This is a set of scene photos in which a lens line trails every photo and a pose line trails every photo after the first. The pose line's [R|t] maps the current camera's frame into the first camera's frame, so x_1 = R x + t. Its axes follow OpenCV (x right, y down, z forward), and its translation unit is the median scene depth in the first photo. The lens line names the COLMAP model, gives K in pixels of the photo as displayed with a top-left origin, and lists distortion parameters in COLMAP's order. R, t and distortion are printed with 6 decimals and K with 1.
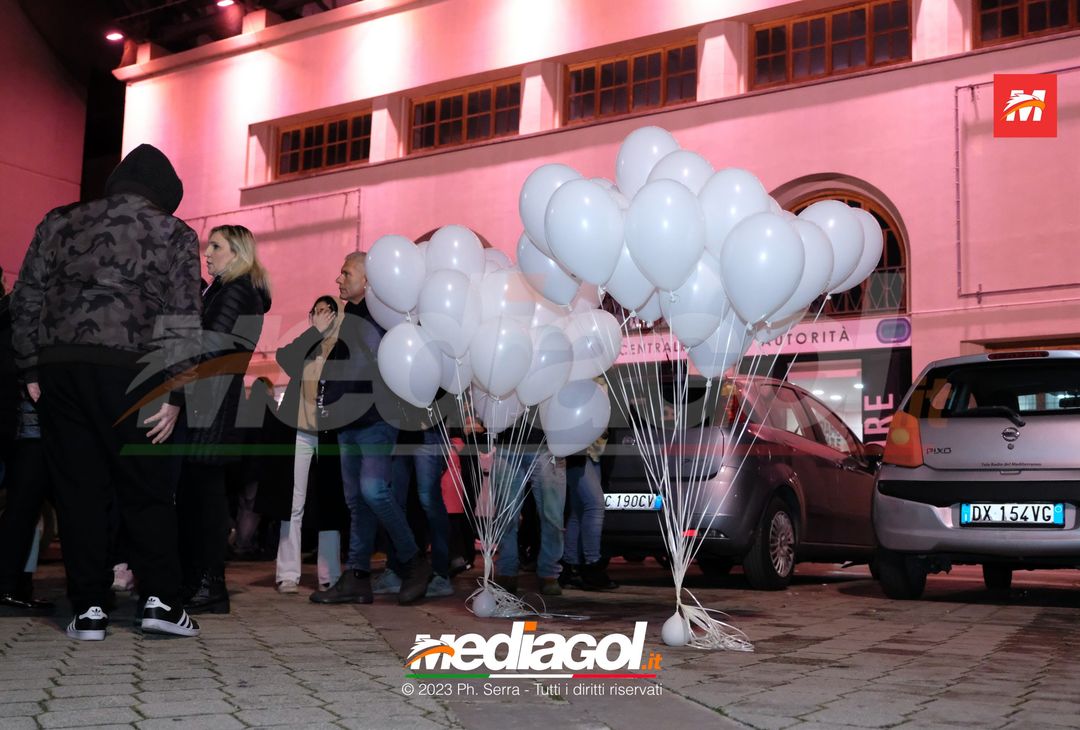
lens RADIAL K [[1282.5, 0, 547.2], [0, 1282.5, 368.5], [0, 0, 1]] dist [0.027769, 0.000000]
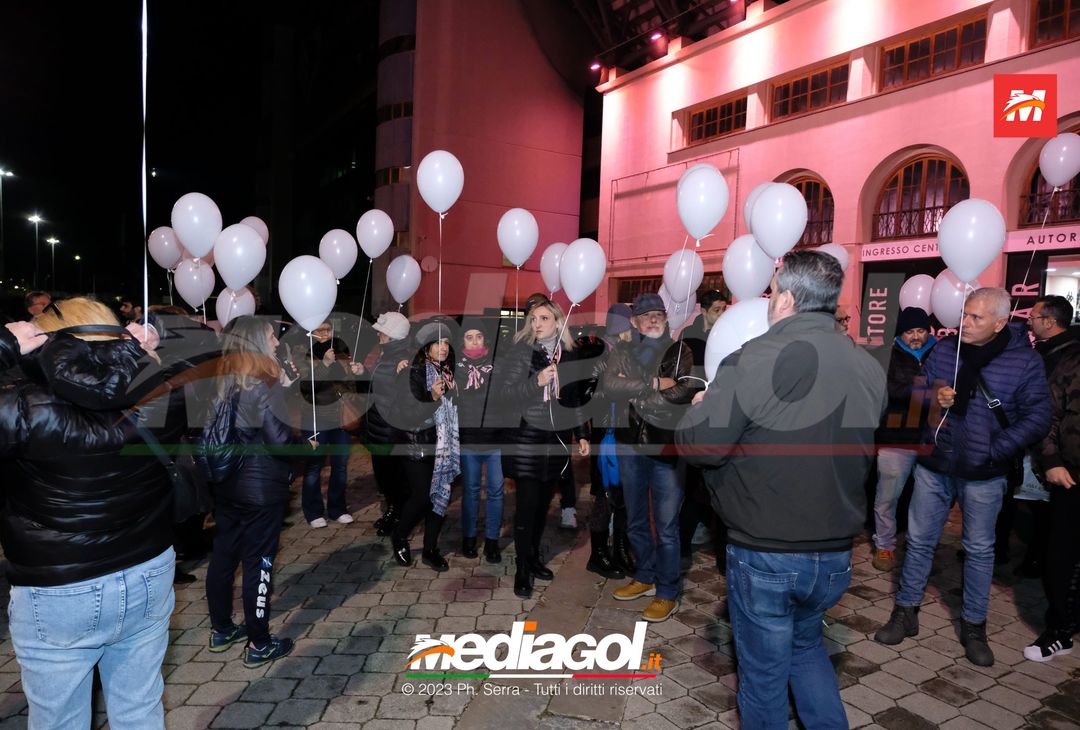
lens RADIAL K [[1098.1, 0, 598.8], [0, 1098.1, 472.8], [0, 0, 1]] dist [0.013421, 0.000000]
pose [[0.853216, 0.095908, -0.512663, 0.444246], [0.013054, 0.978712, 0.204822, -0.027509], [0.521394, -0.181450, 0.833801, -0.296796]]
